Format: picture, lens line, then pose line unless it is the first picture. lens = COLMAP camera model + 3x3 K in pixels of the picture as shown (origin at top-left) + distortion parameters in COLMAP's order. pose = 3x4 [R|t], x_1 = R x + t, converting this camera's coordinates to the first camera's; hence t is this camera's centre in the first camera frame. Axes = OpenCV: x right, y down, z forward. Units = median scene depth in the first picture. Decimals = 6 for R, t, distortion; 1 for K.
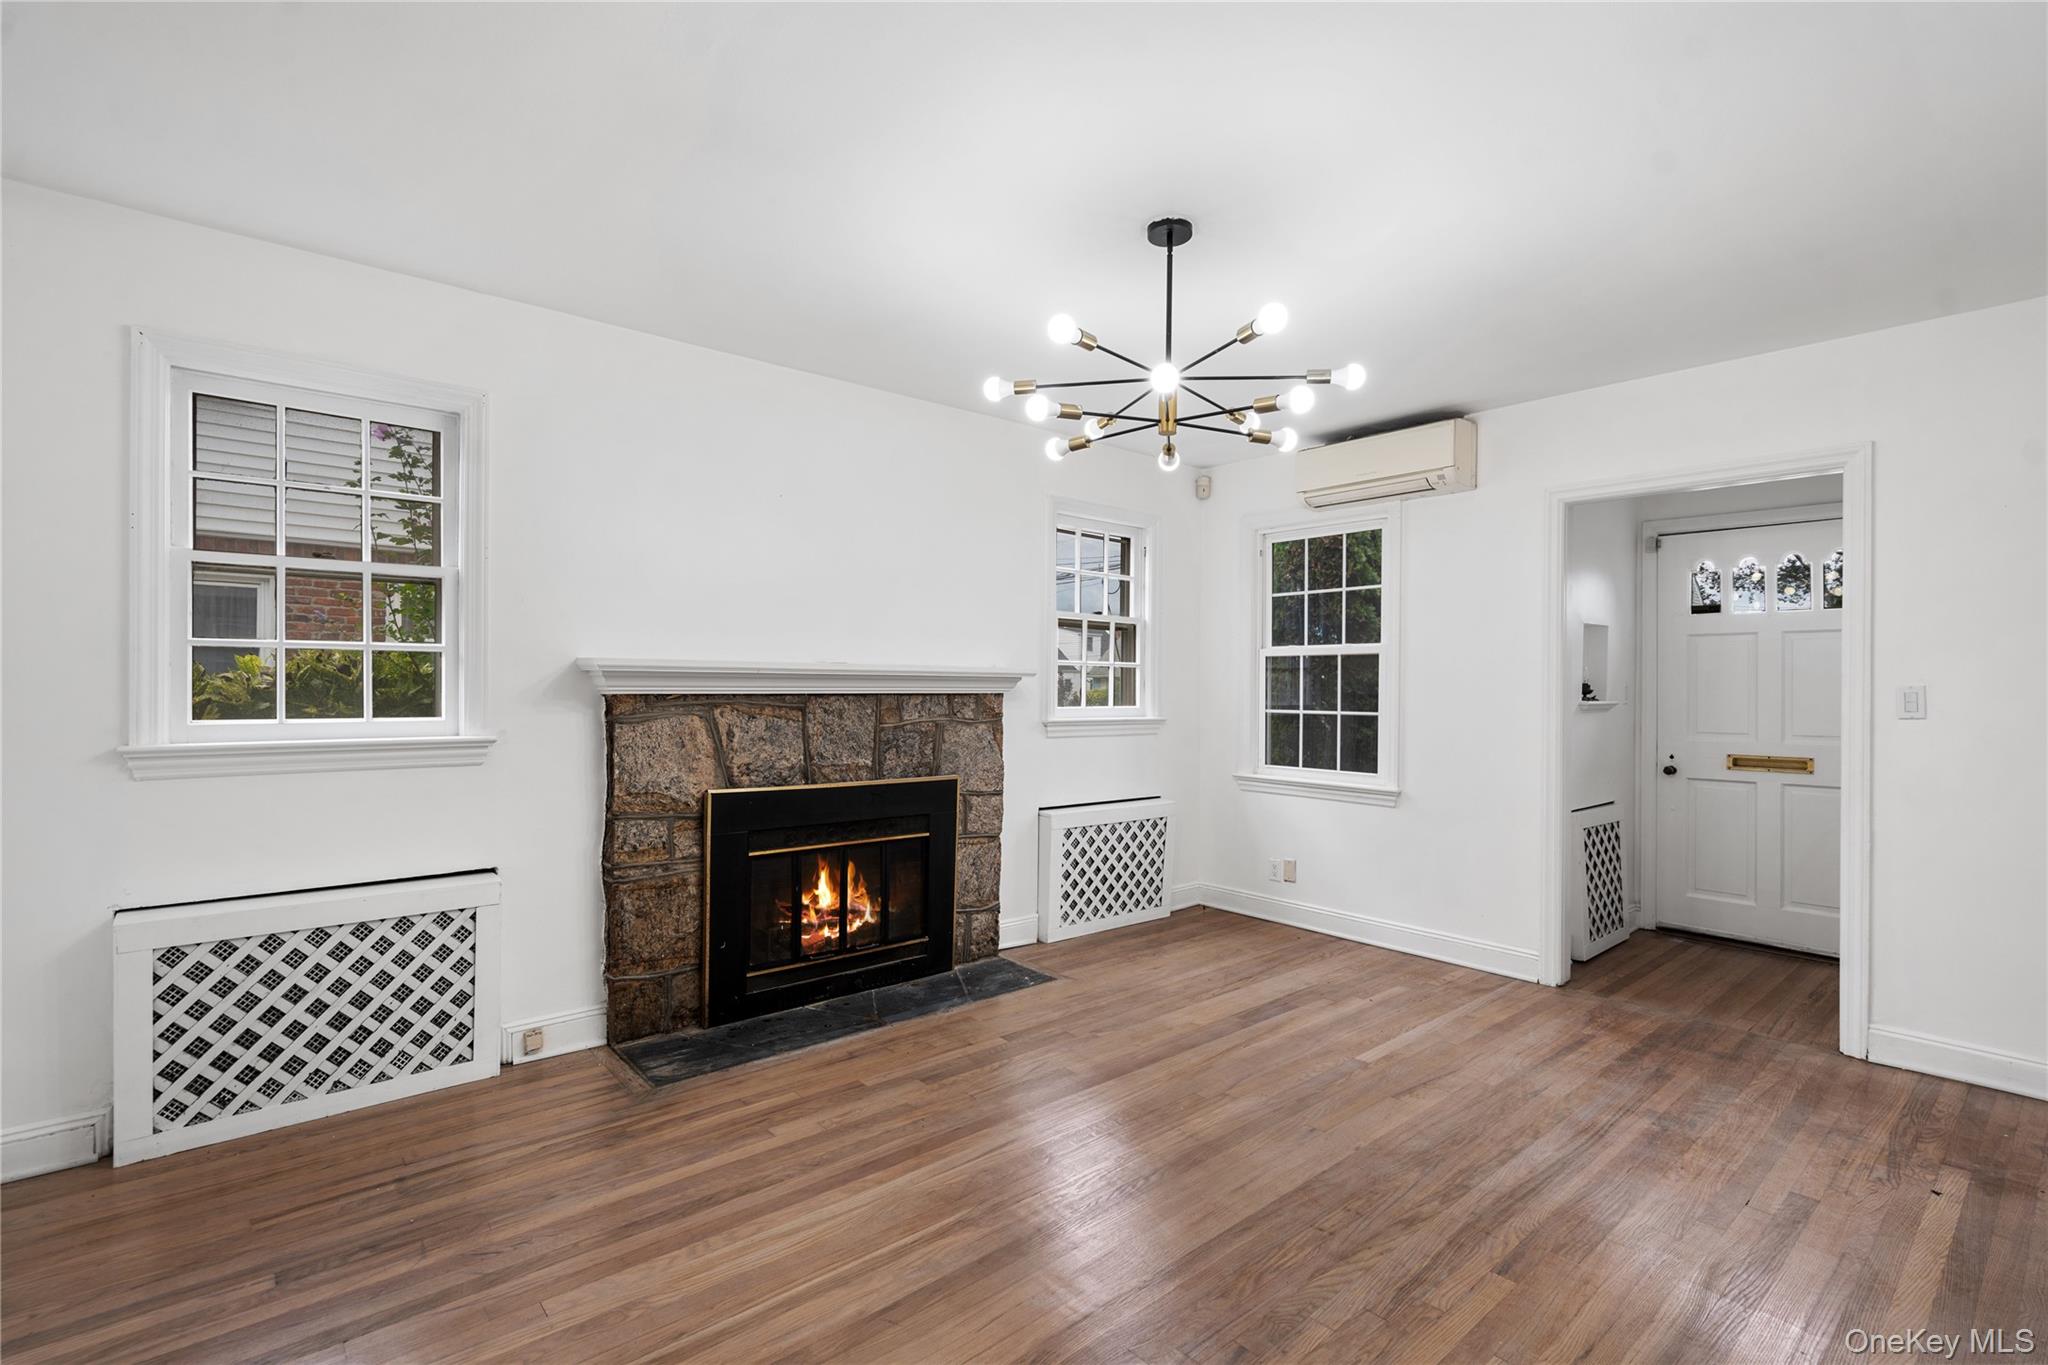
lens RADIAL K [[940.4, 0, 1026.7], [0, 940.4, 694.3], [0, 0, 1]] dist [-0.006562, 0.004344]
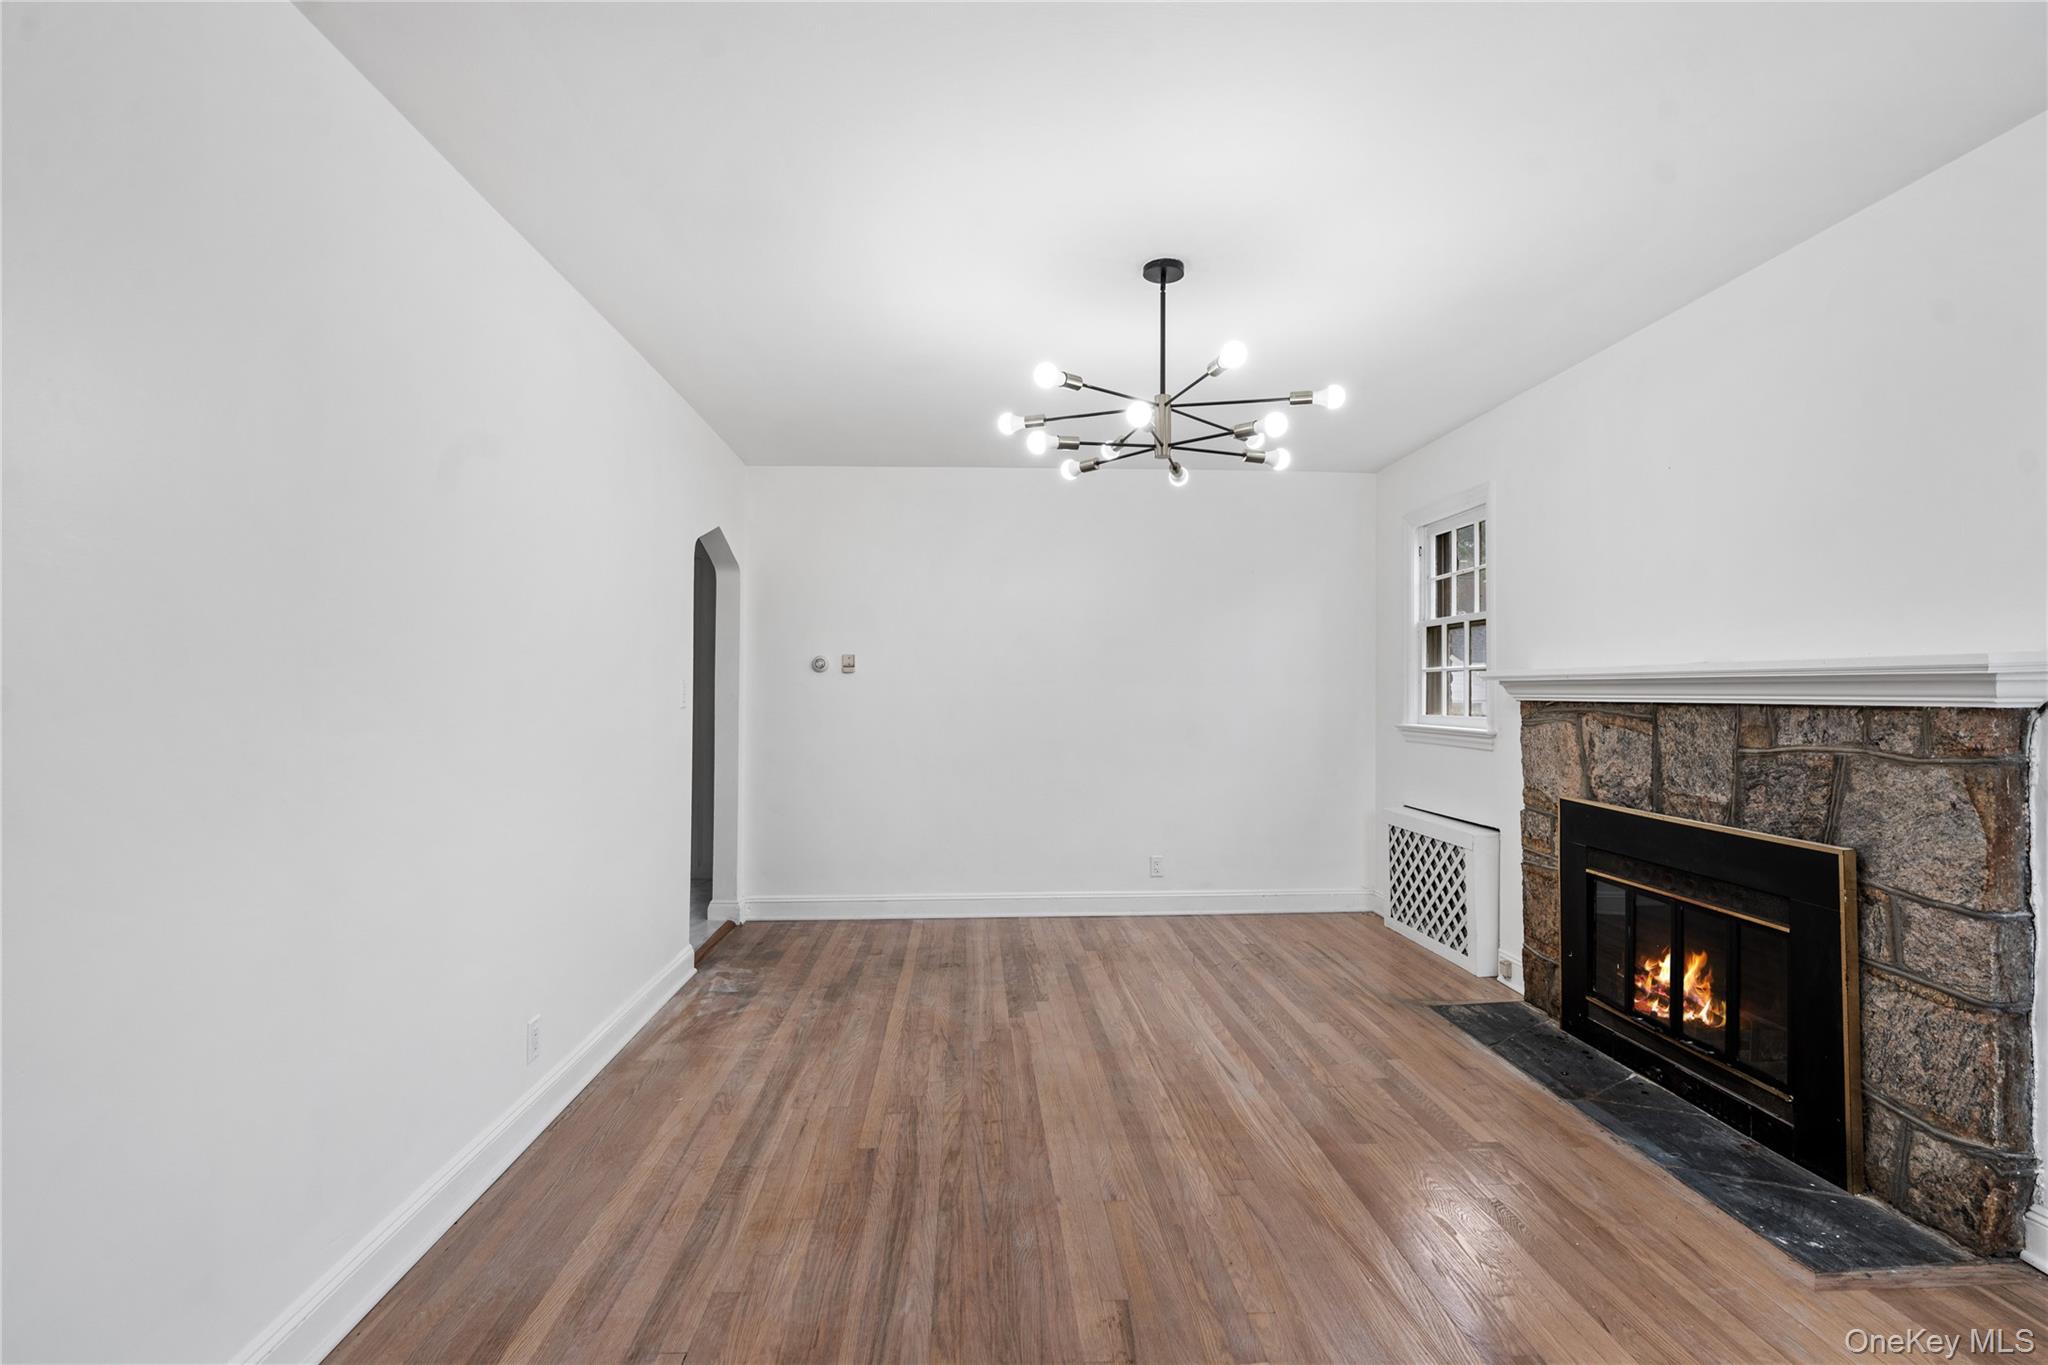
lens RADIAL K [[940.4, 0, 1012.2], [0, 940.4, 682.0], [0, 0, 1]] dist [-0.006562, 0.004344]
pose [[-0.620809, -0.013260, -0.783850, 0.789744], [-0.010791, 0.999907, -0.008368, -0.006107], [0.783887, 0.003264, -0.620894, 1.097779]]
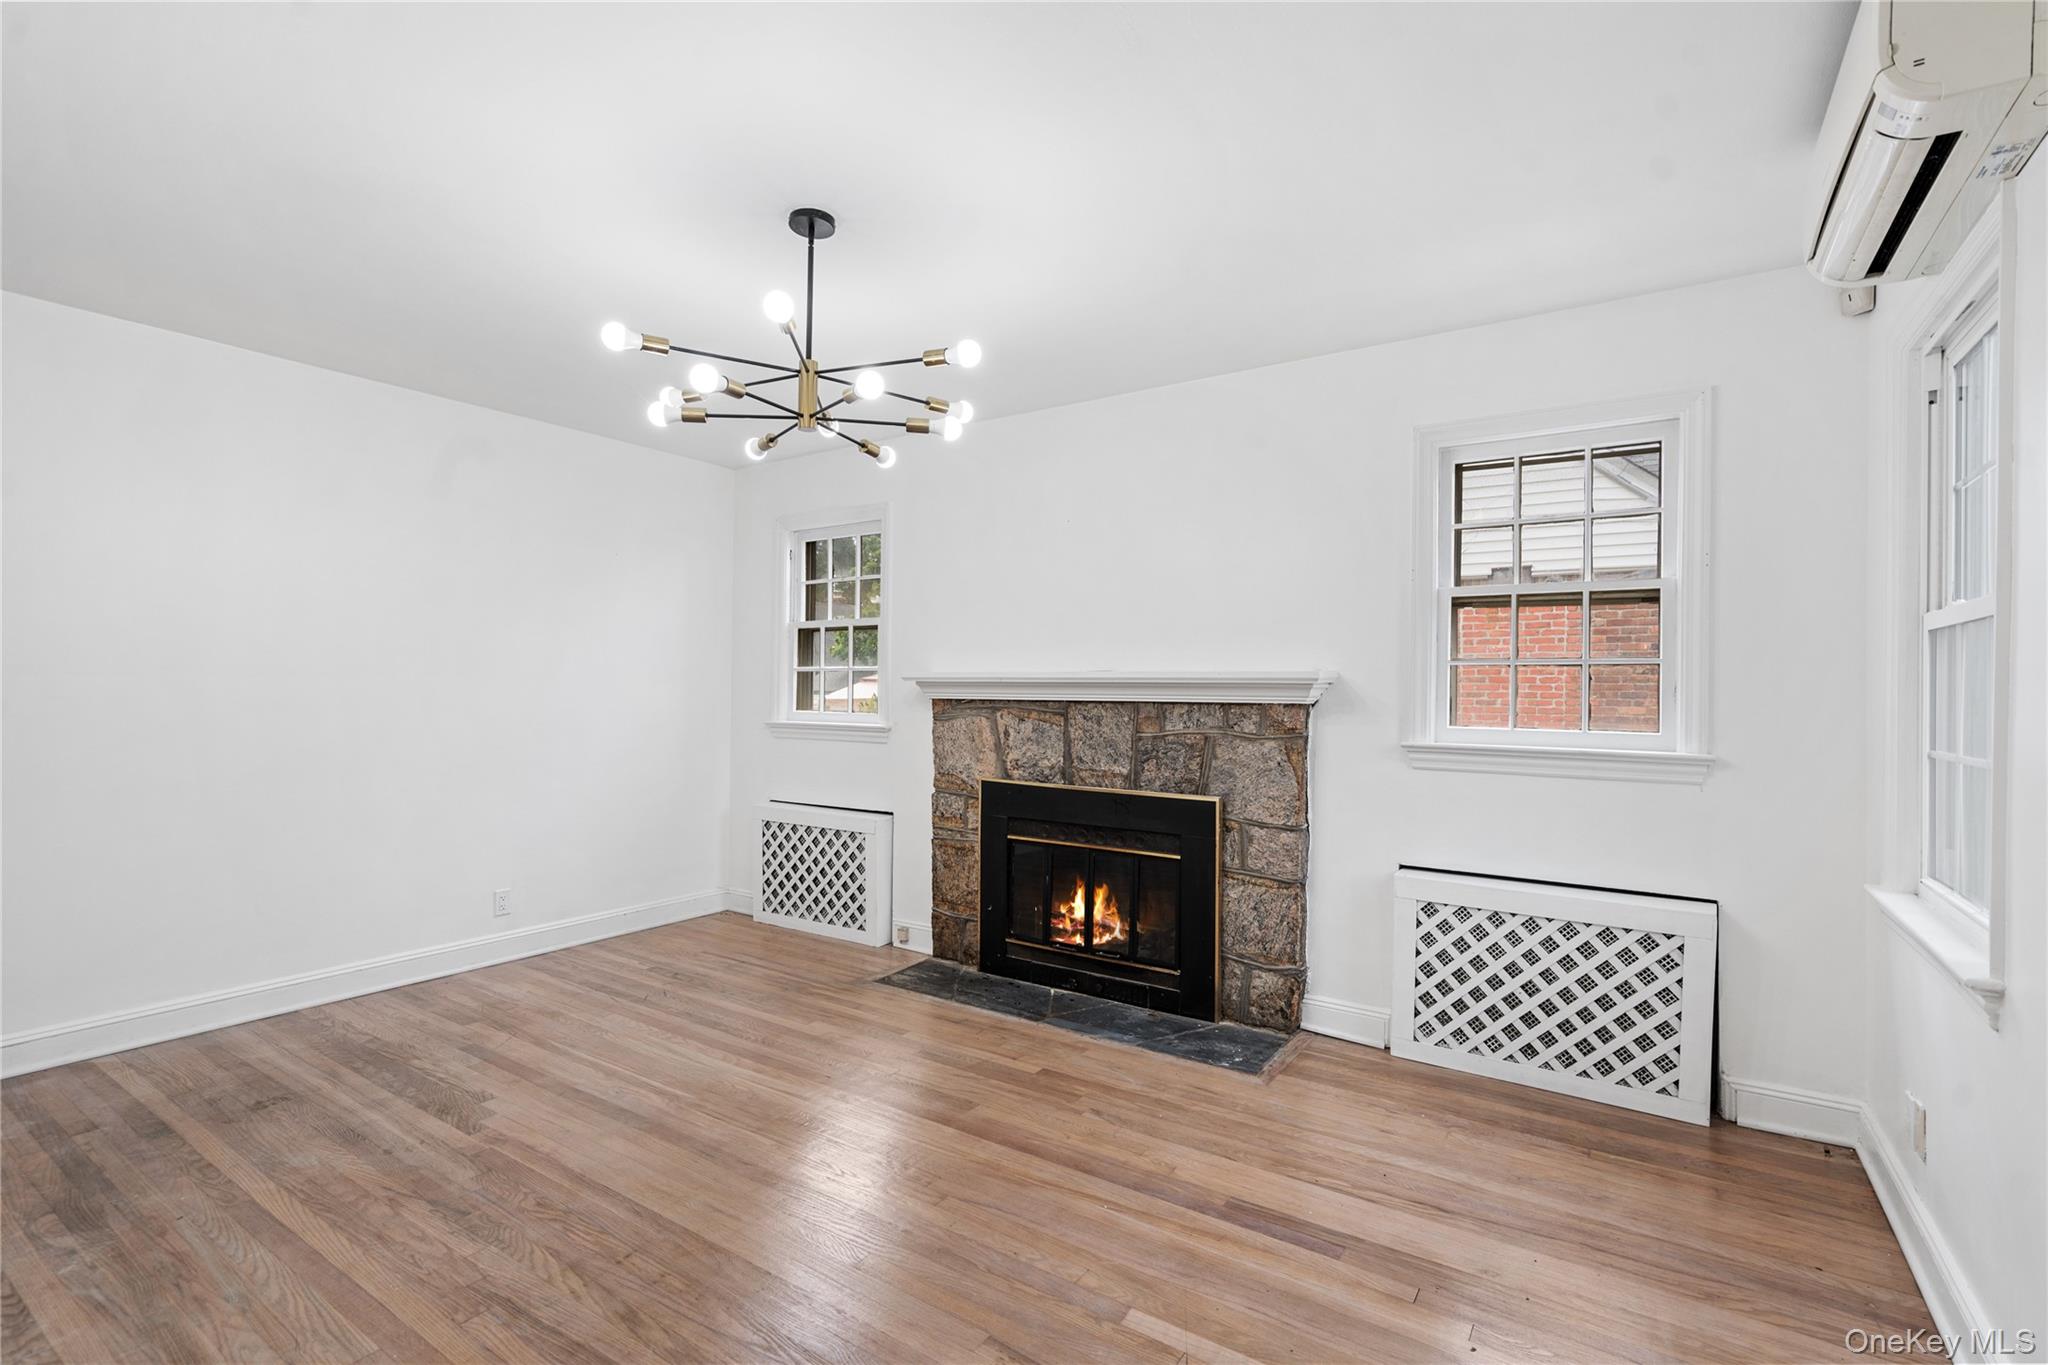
lens RADIAL K [[940.4, 0, 1026.7], [0, 940.4, 684.7], [0, 0, 1]] dist [-0.006562, 0.004344]
pose [[0.258438, -0.009643, -0.965980, 0.823035], [-0.015079, 0.999788, -0.014015, -0.003389], [0.965910, 0.018188, 0.258238, 0.692577]]
